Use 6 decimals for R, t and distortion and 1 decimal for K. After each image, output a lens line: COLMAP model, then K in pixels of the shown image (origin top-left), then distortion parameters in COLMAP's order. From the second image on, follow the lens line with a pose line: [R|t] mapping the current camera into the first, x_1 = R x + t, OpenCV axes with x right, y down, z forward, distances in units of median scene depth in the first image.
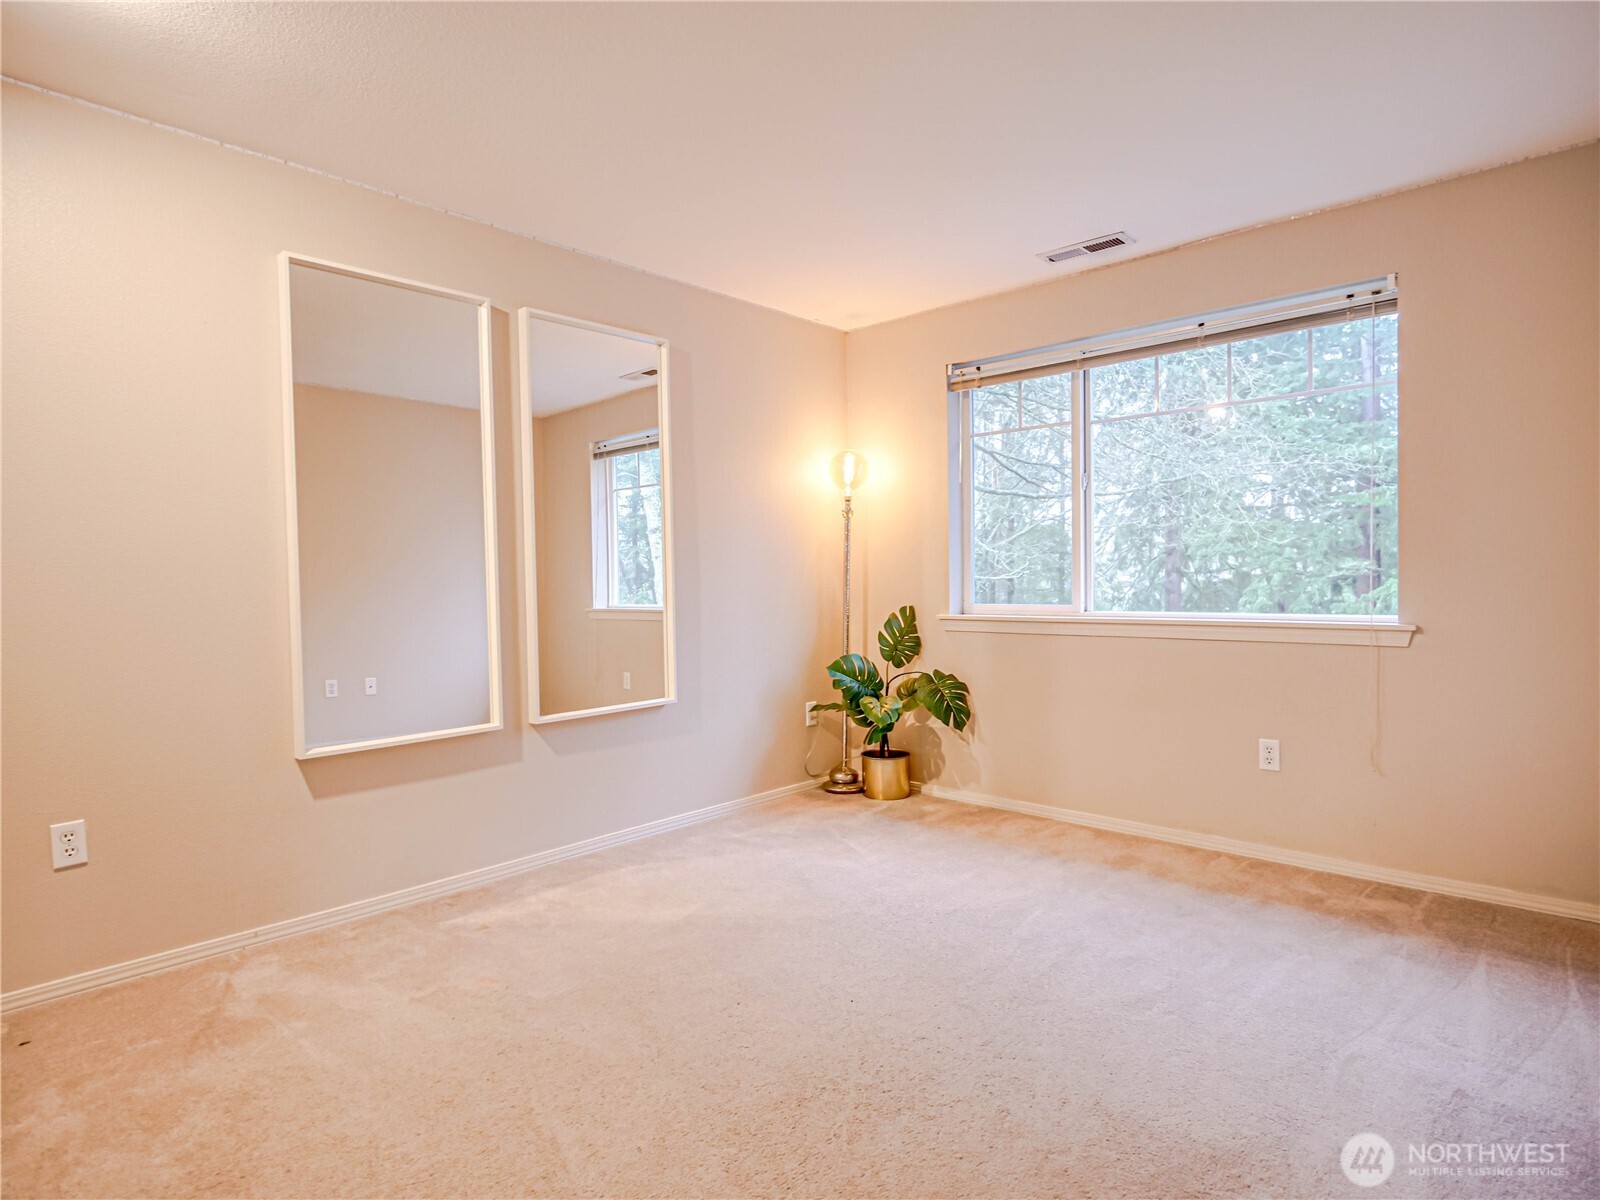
lens RADIAL K [[870.8, 0, 804.2], [0, 870.8, 598.5], [0, 0, 1]] dist [-0.013454, 0.000008]
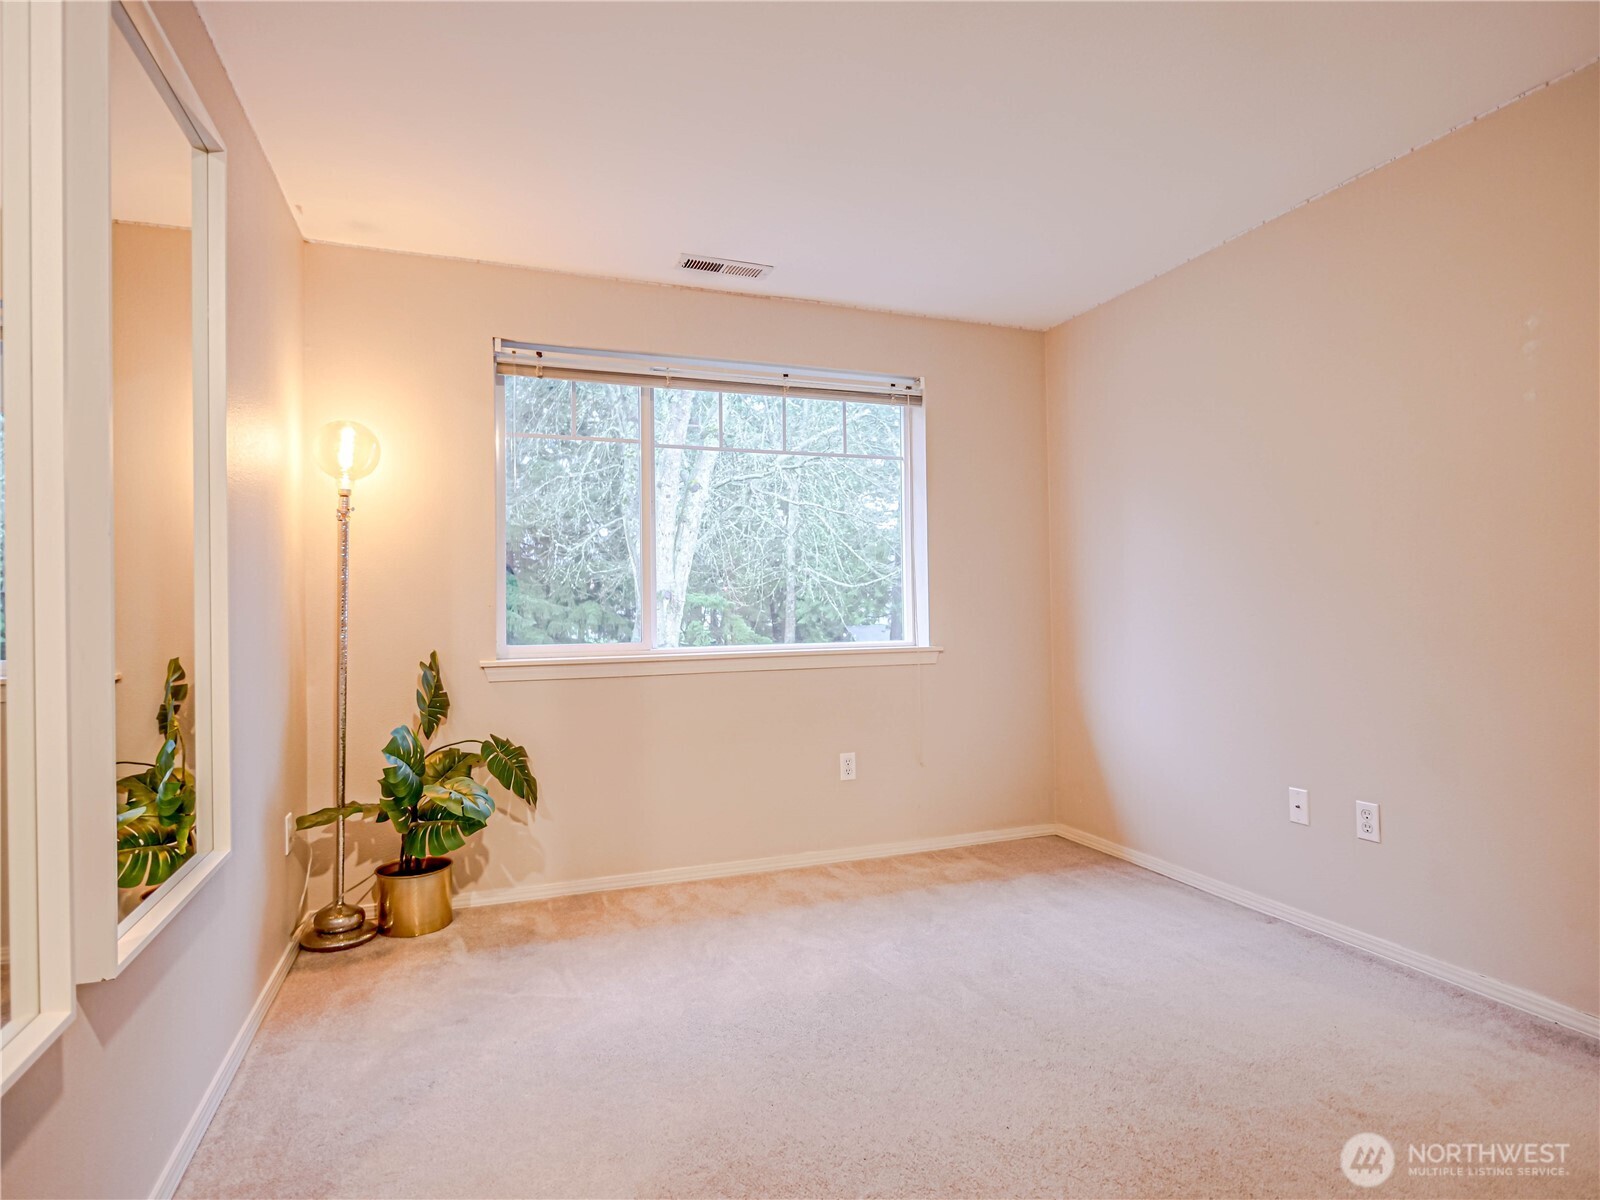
lens RADIAL K [[870.8, 0, 804.2], [0, 870.8, 598.5], [0, 0, 1]] dist [-0.013454, 0.000008]
pose [[0.444256, 0.015922, 0.895758, -0.437473], [0.027986, 0.999107, -0.031639, -0.004738], [-0.895463, 0.039125, 0.443414, 0.456106]]
